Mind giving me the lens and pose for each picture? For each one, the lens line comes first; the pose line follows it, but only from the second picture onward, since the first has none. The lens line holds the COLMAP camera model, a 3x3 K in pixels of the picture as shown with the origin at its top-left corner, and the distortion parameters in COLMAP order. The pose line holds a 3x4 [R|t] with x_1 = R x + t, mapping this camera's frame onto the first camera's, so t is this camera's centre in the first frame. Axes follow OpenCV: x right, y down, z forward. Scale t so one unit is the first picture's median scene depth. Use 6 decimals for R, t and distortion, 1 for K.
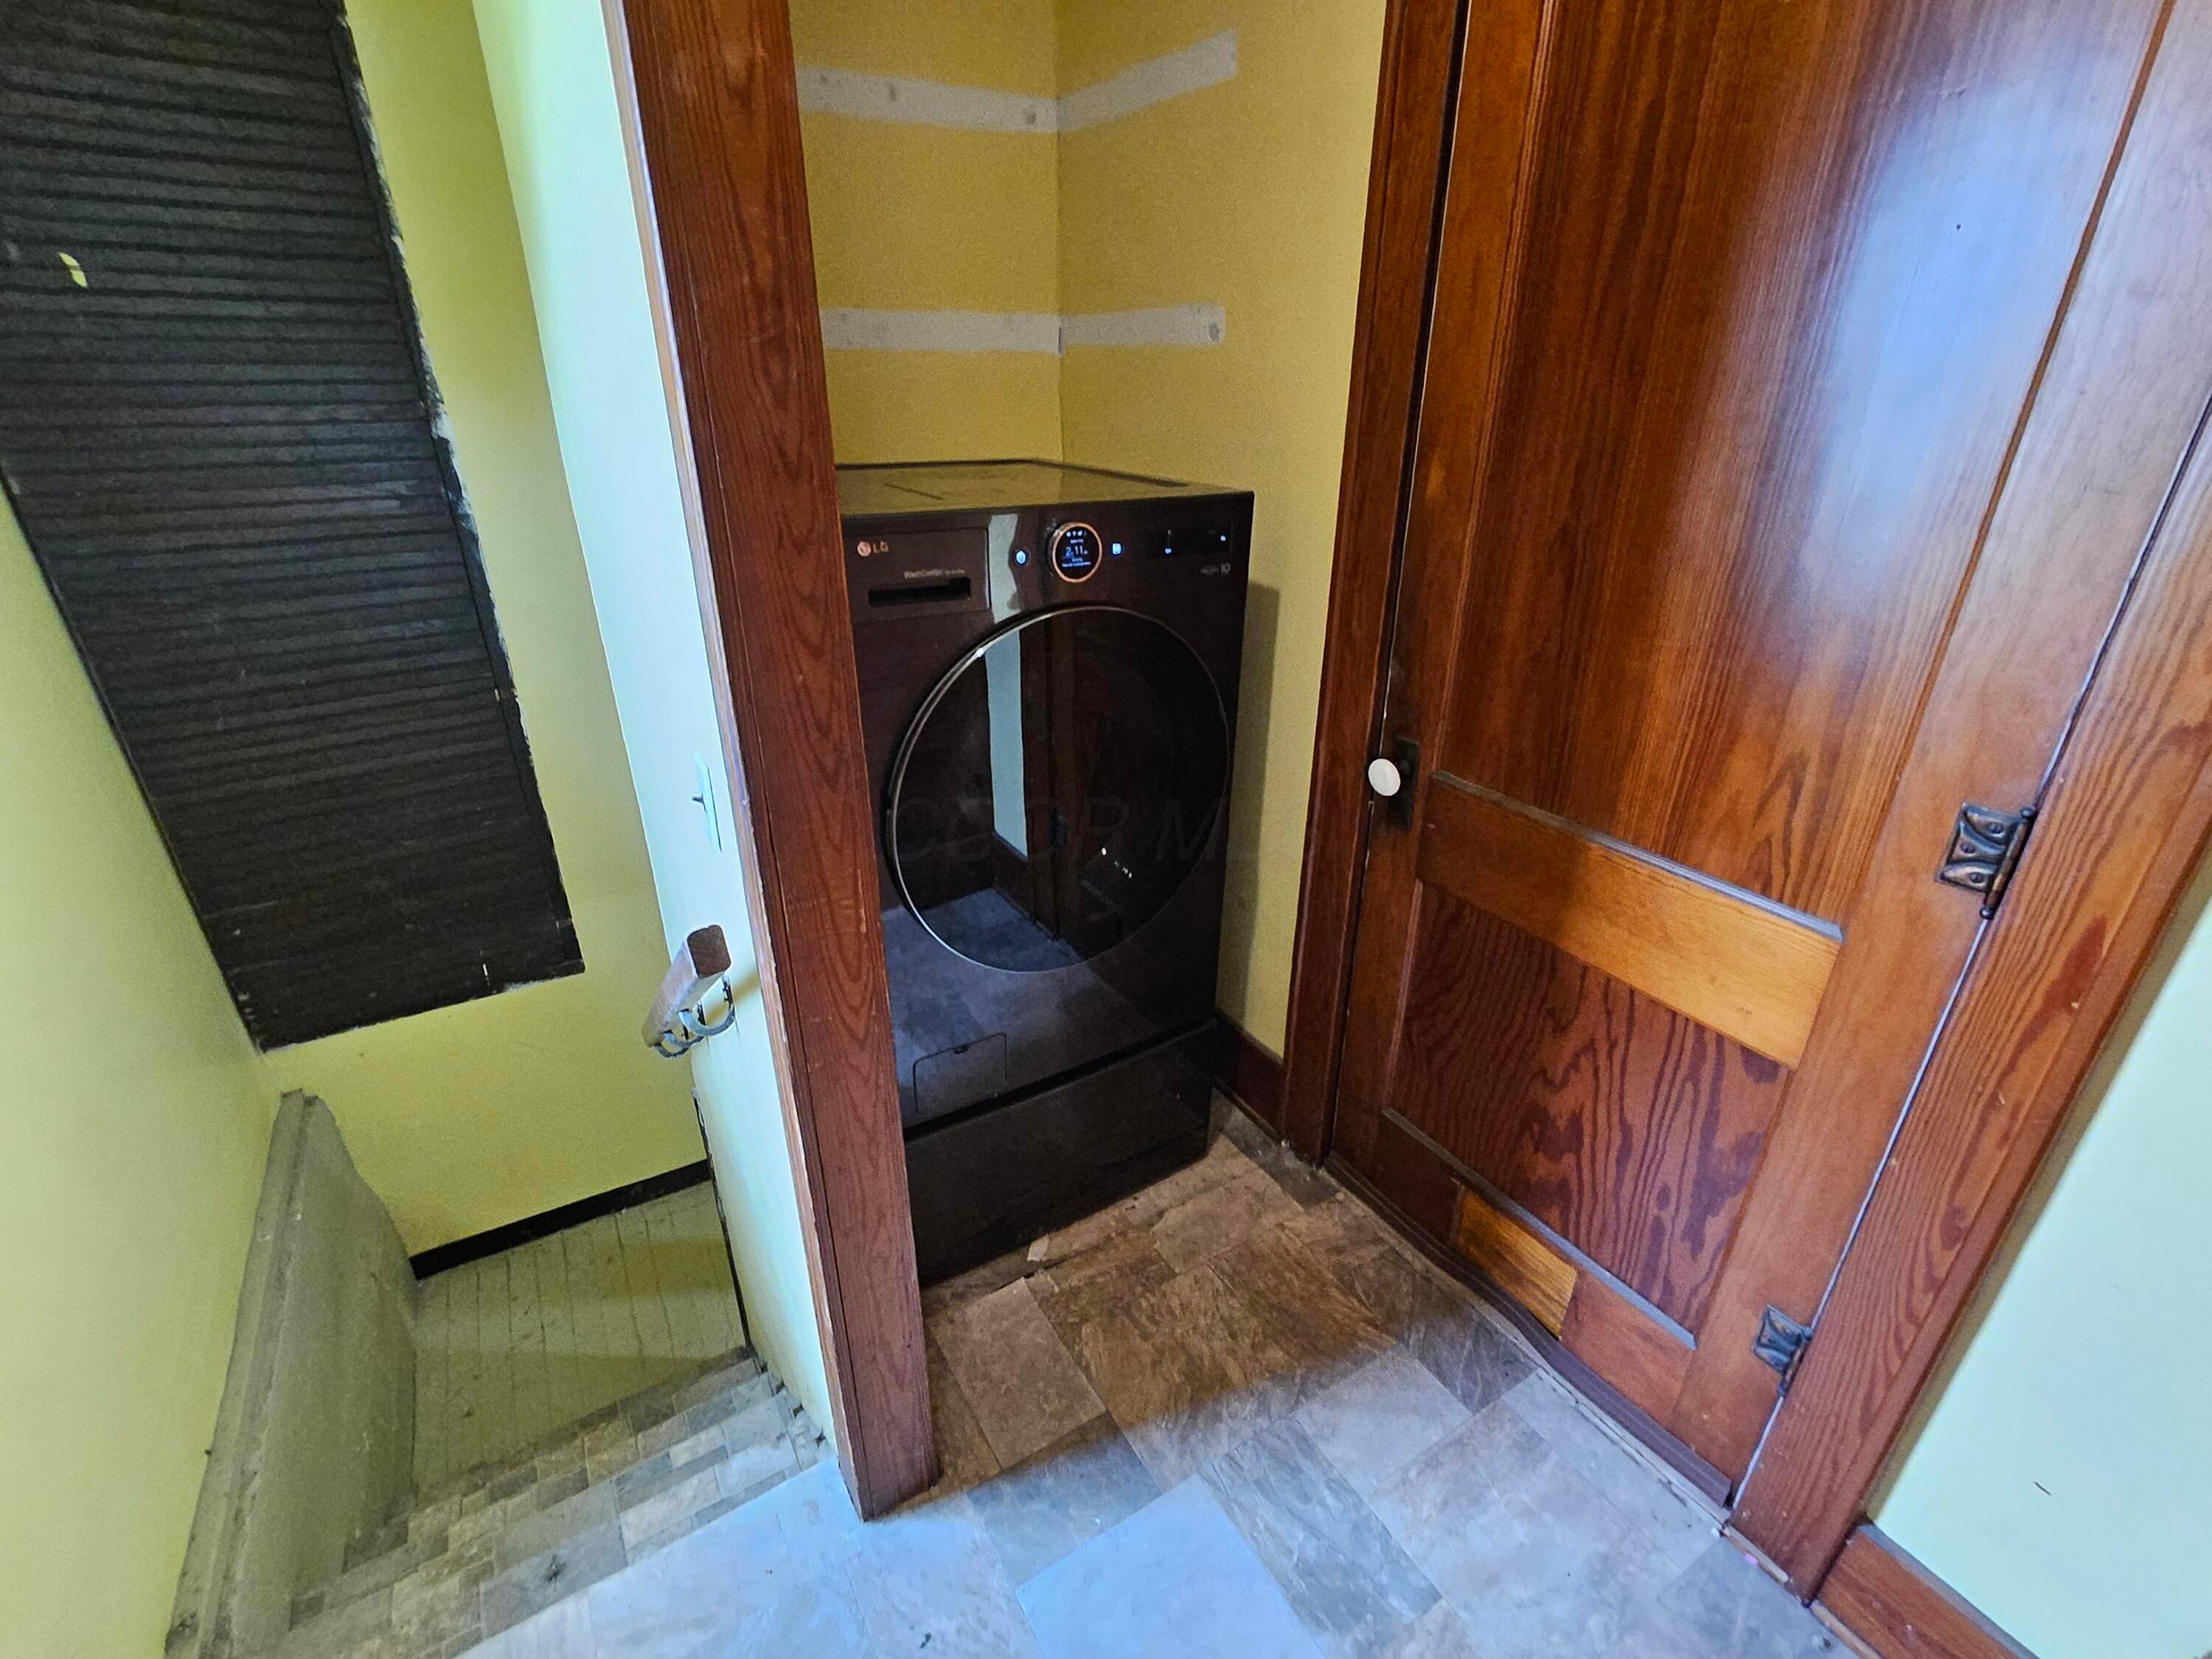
lens RADIAL K [[1002.5, 0, 1091.4], [0, 1002.5, 825.8], [0, 0, 1]] dist [-0.008568, 0.002945]
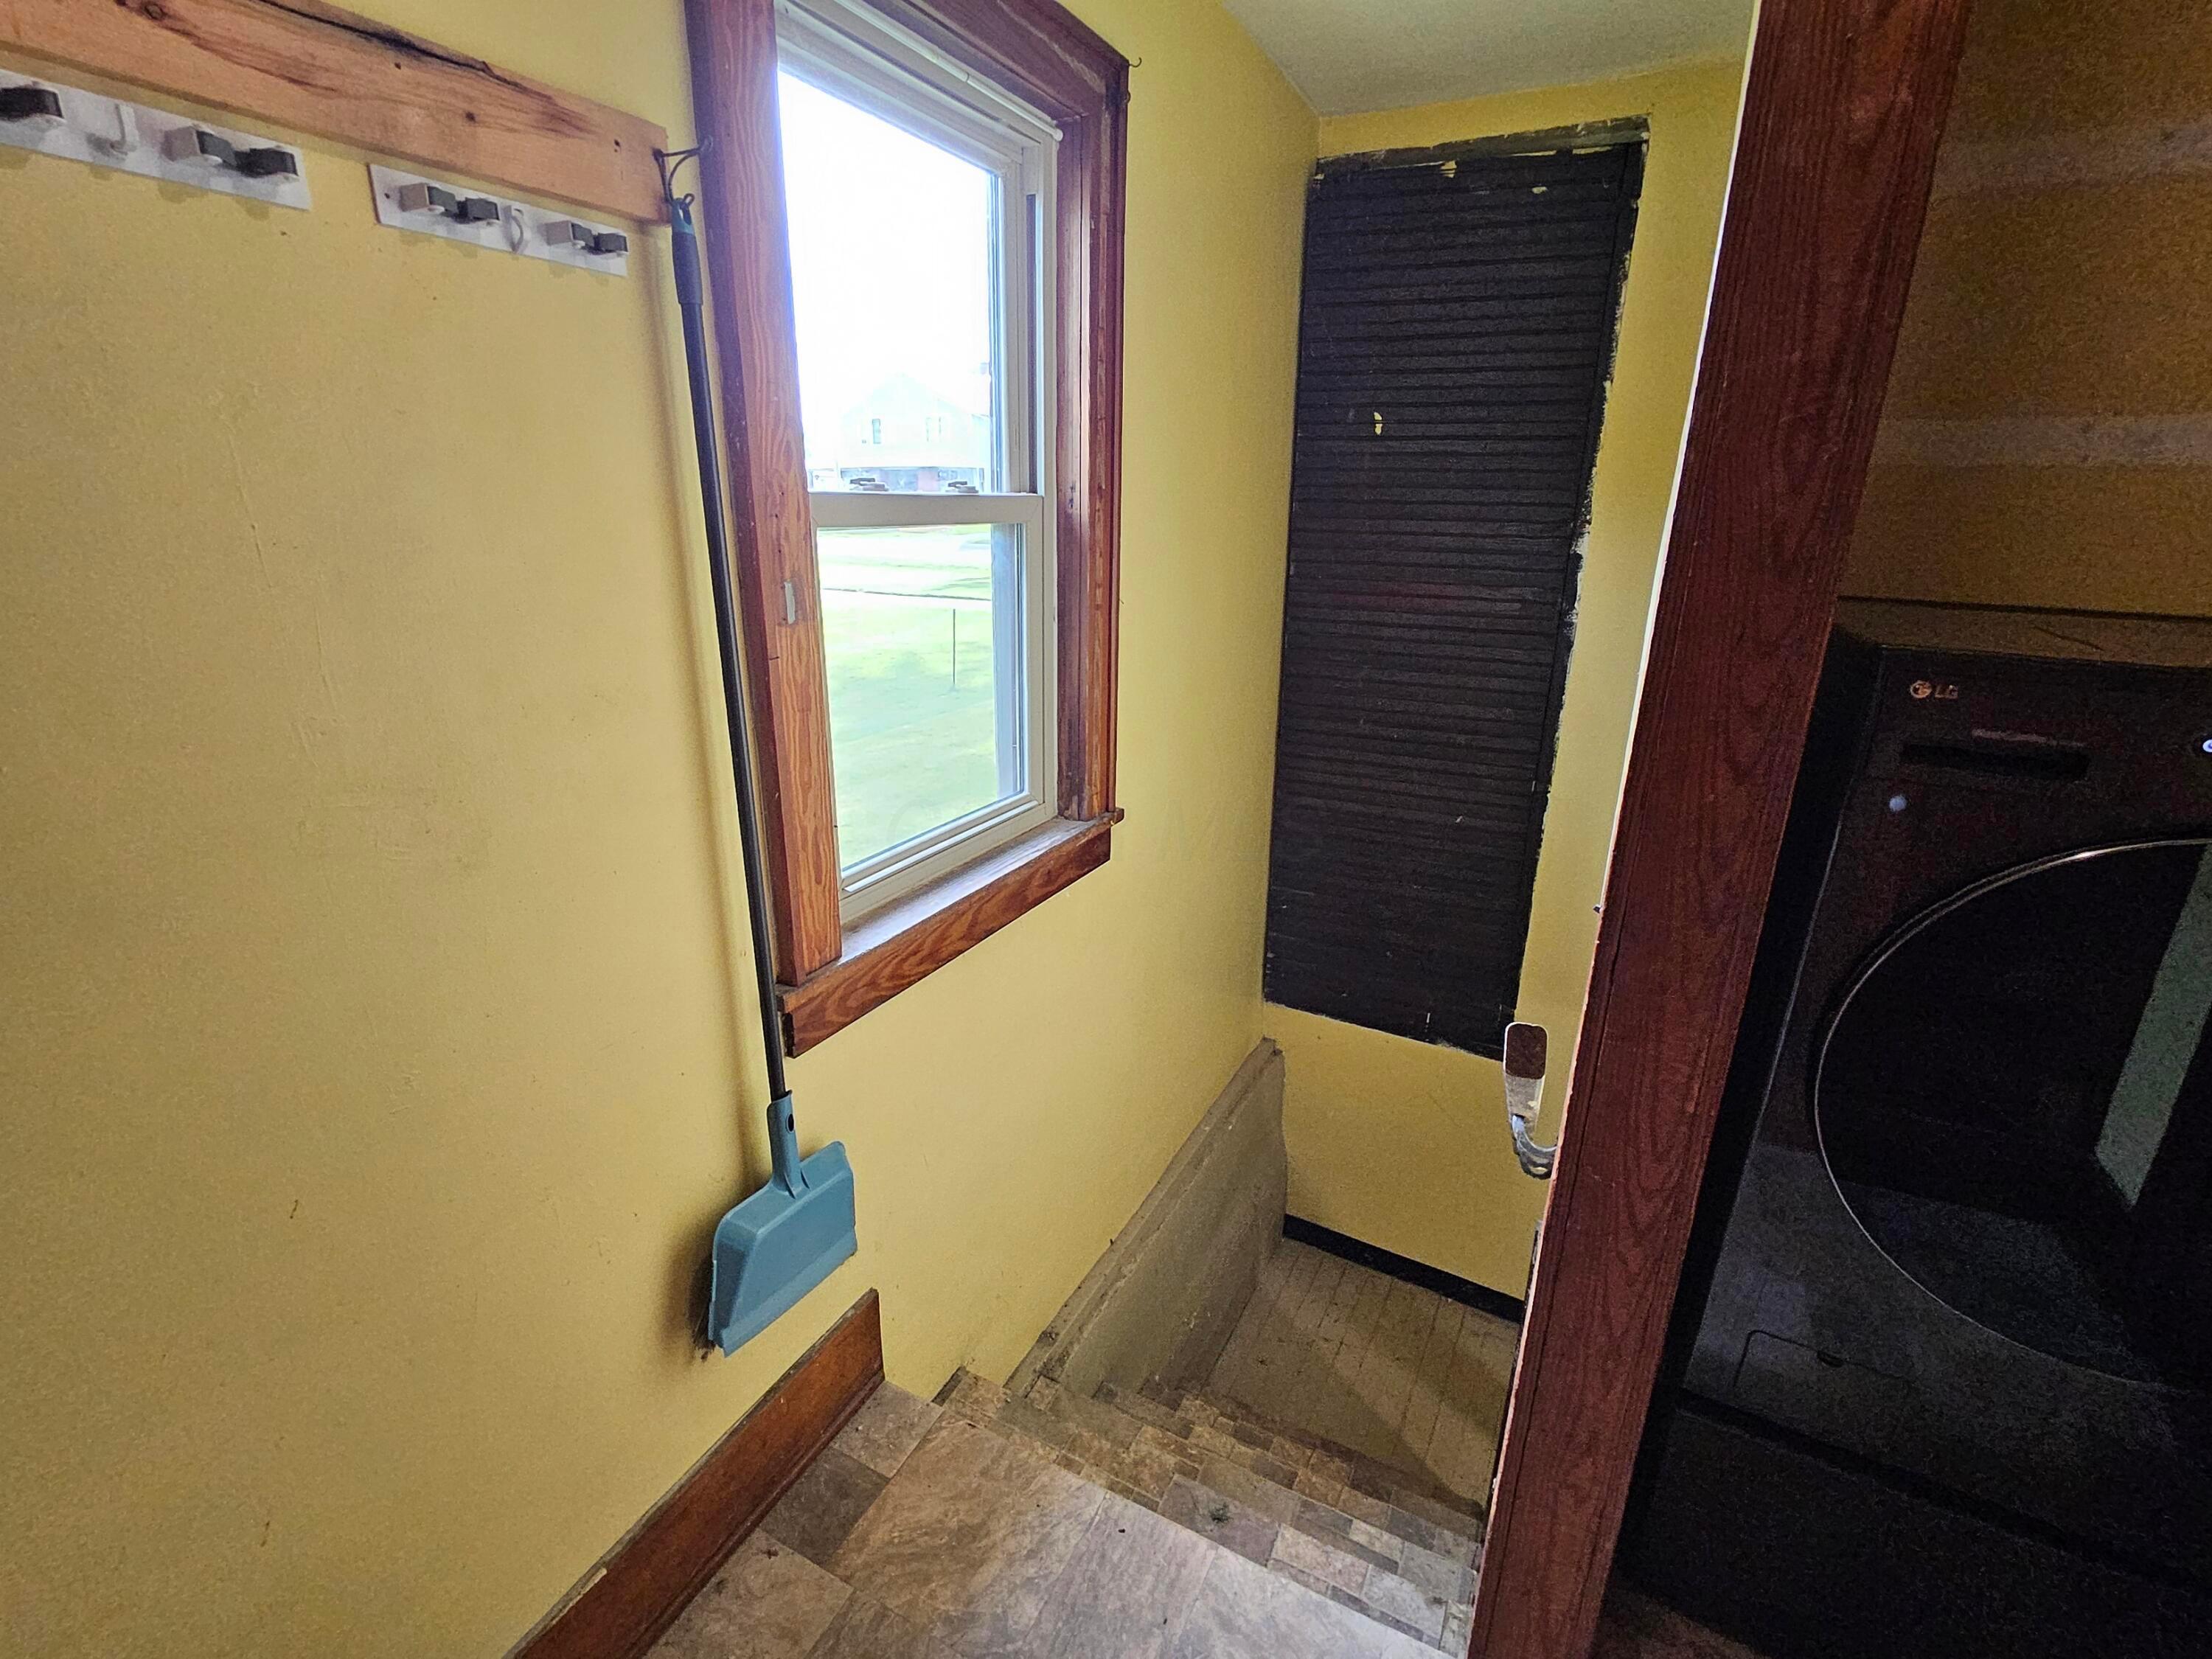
lens RADIAL K [[1002.5, 0, 1101.4], [0, 1002.5, 833.2], [0, 0, 1]] dist [-0.008568, 0.002945]
pose [[0.510020, 0.275015, -0.815013, 0.087491], [-0.372578, 0.924644, 0.078855, 0.005782], [0.775284, 0.263439, 0.574052, 0.055849]]
